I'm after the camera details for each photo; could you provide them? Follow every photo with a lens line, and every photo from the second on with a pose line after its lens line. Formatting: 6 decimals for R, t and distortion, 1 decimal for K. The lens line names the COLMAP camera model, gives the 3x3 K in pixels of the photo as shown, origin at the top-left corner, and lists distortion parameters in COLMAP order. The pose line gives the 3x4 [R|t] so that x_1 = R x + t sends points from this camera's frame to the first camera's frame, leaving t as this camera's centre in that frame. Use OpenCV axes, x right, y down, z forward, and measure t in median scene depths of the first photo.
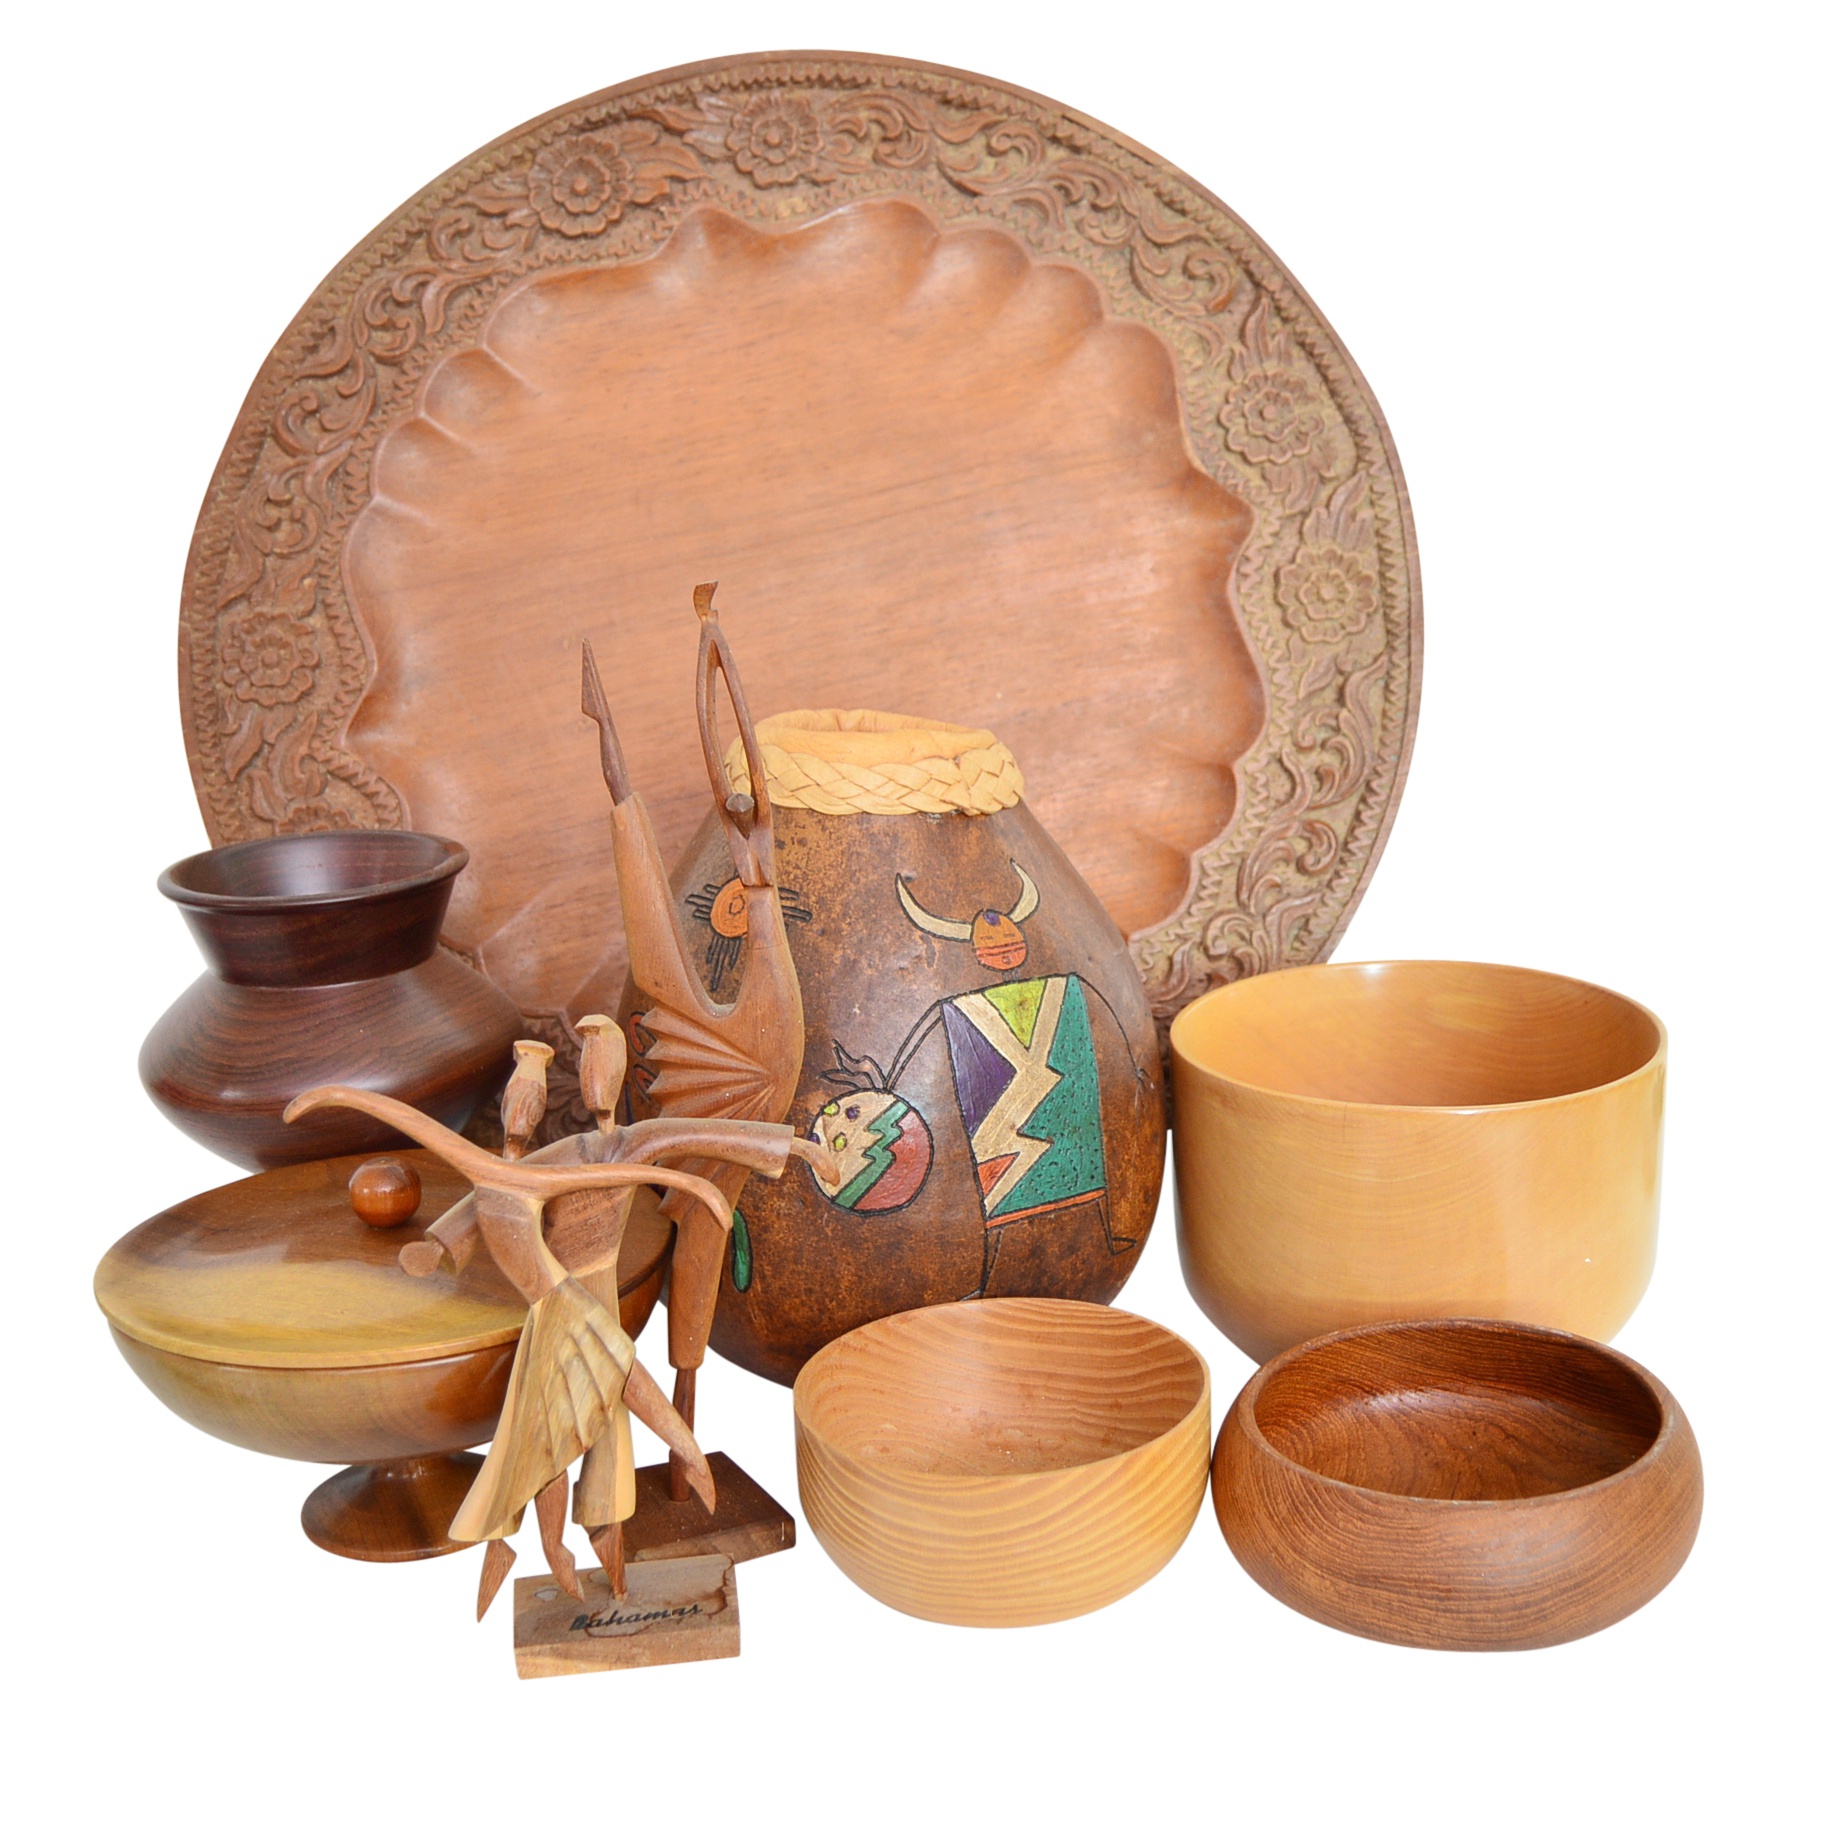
lens RADIAL K [[2379.1, 0, 915.0], [0, 2379.1, 915.0], [0, 0, 1]] dist [-0.011990, -0.002902]
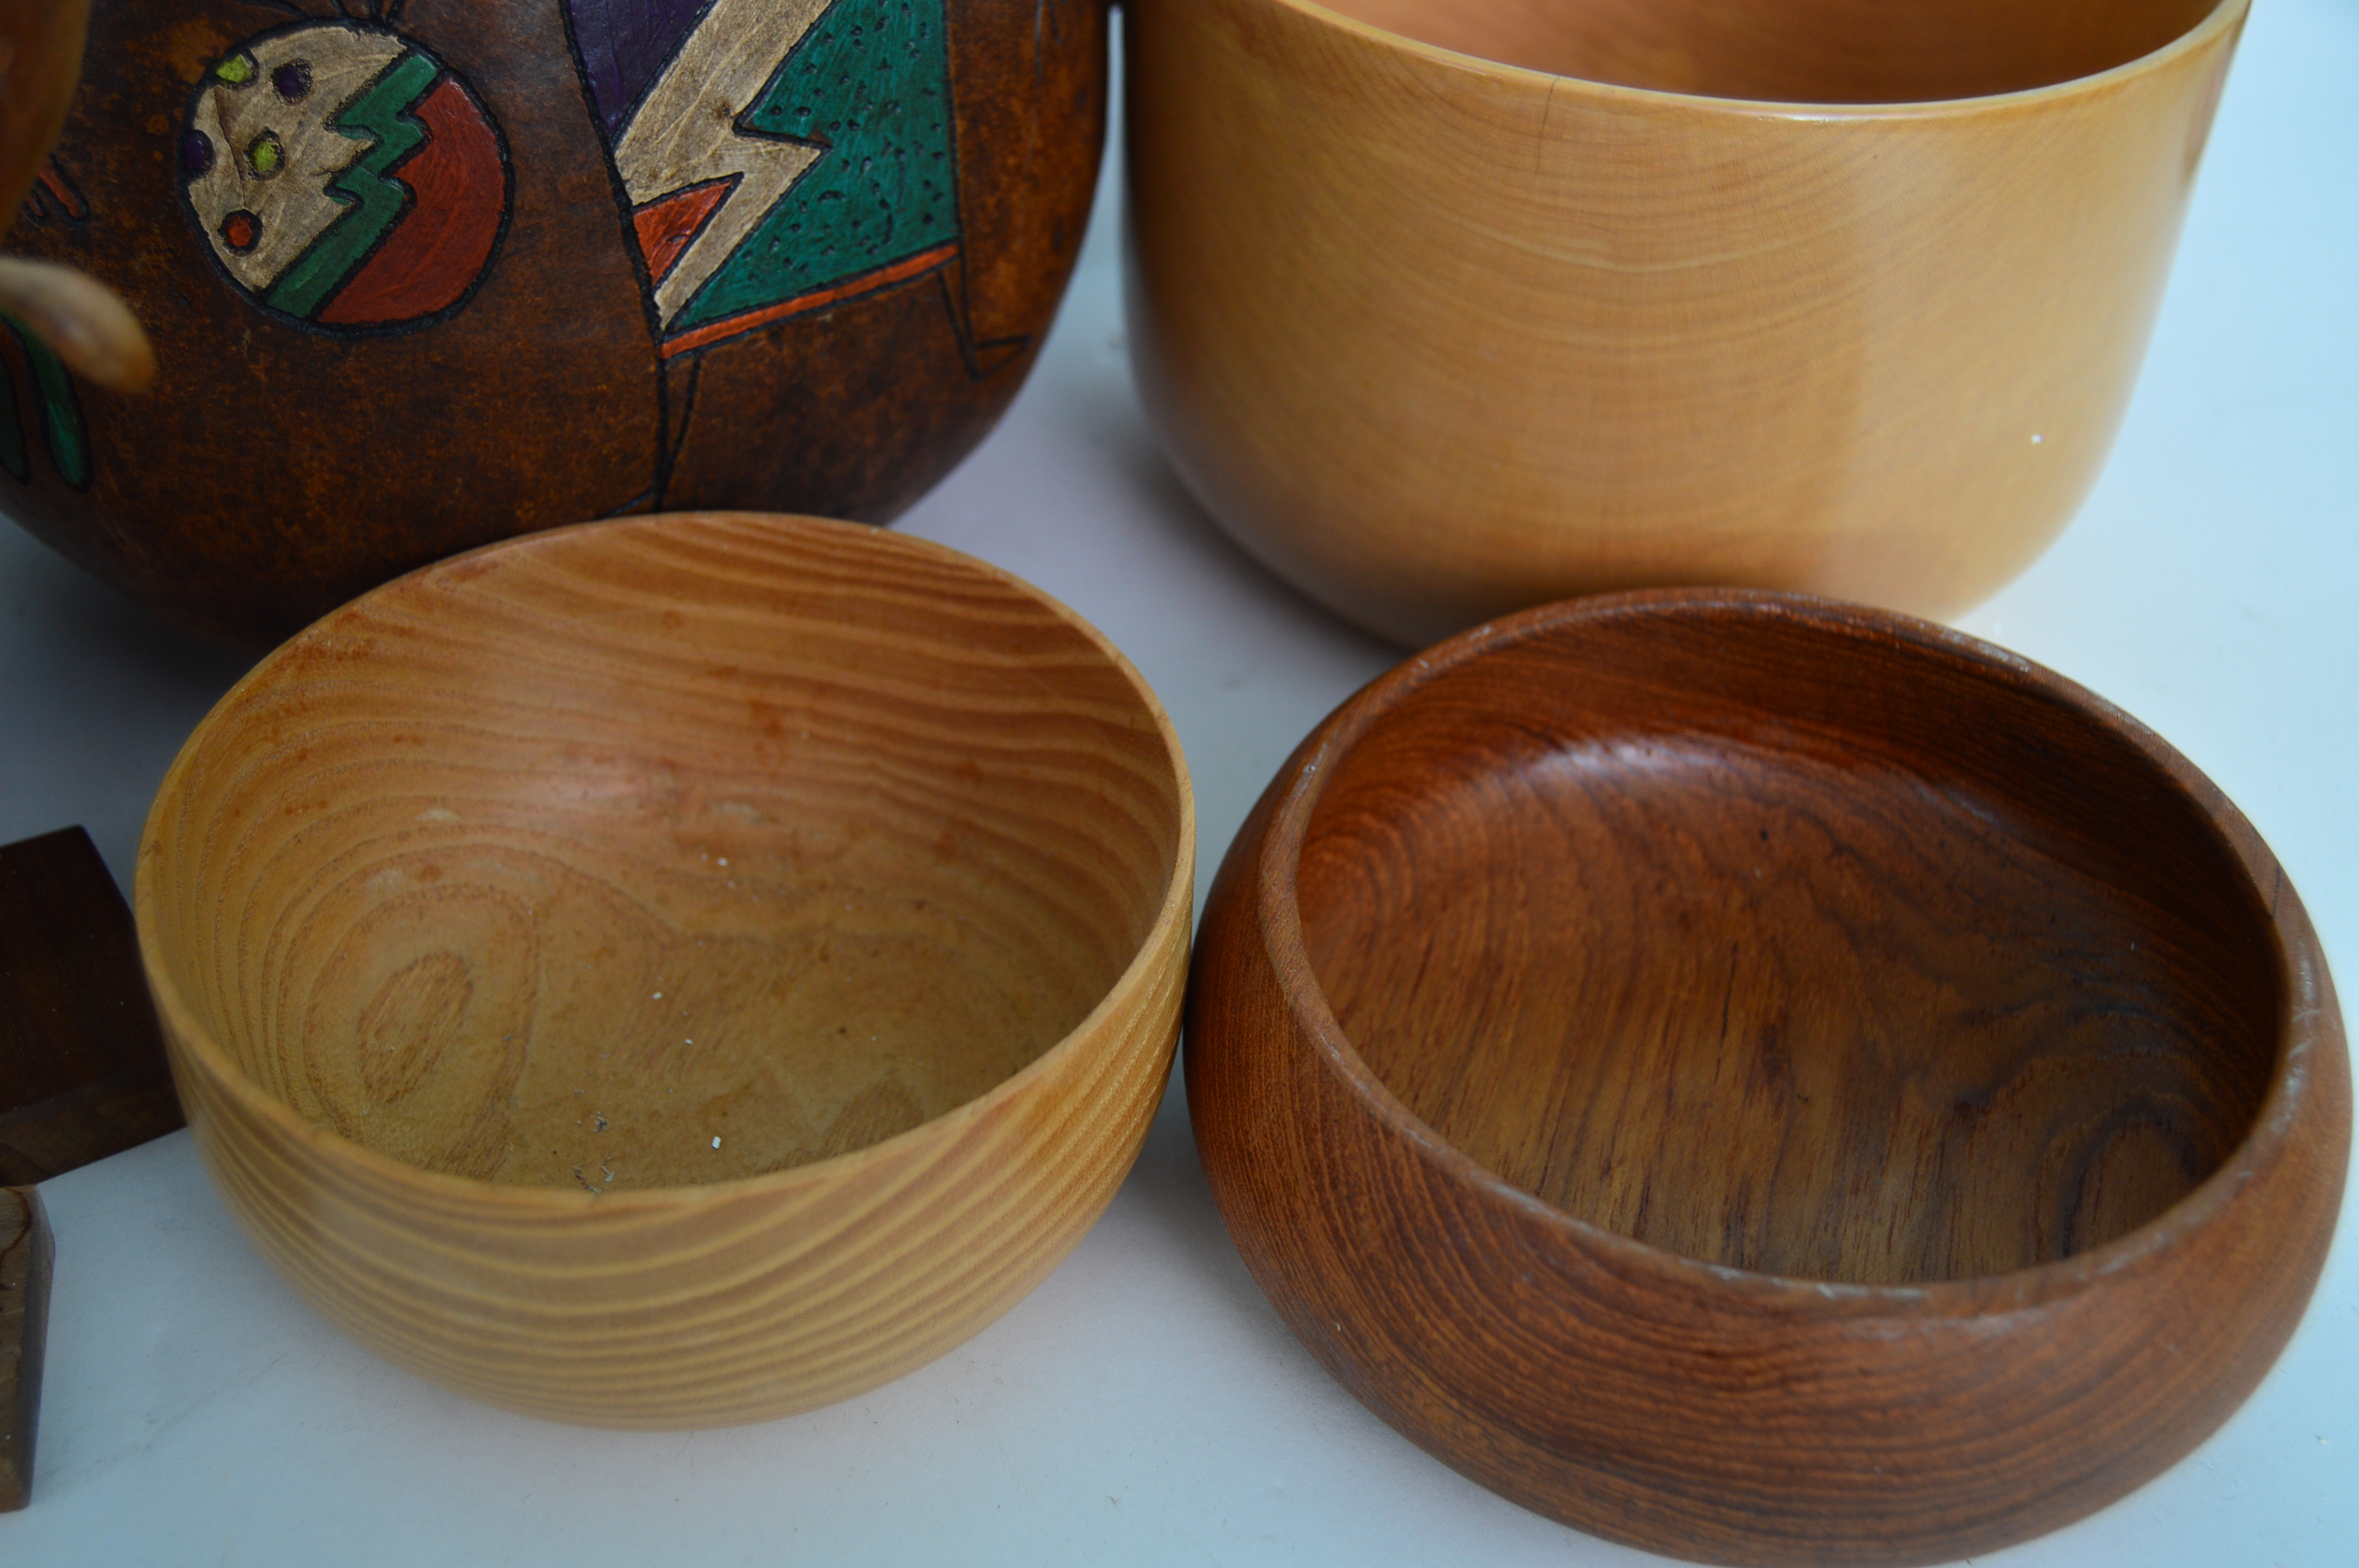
lens RADIAL K [[2890.7, 0, 1207.2], [0, 2890.7, 782.4], [0, 0, 1]] dist [-0.062476, 0.036857]
pose [[0.989715, -0.010143, 0.142692, 0.052050], [-0.049975, 0.910122, 0.411316, -0.010578], [-0.134039, -0.414217, 0.900254, 0.517685]]
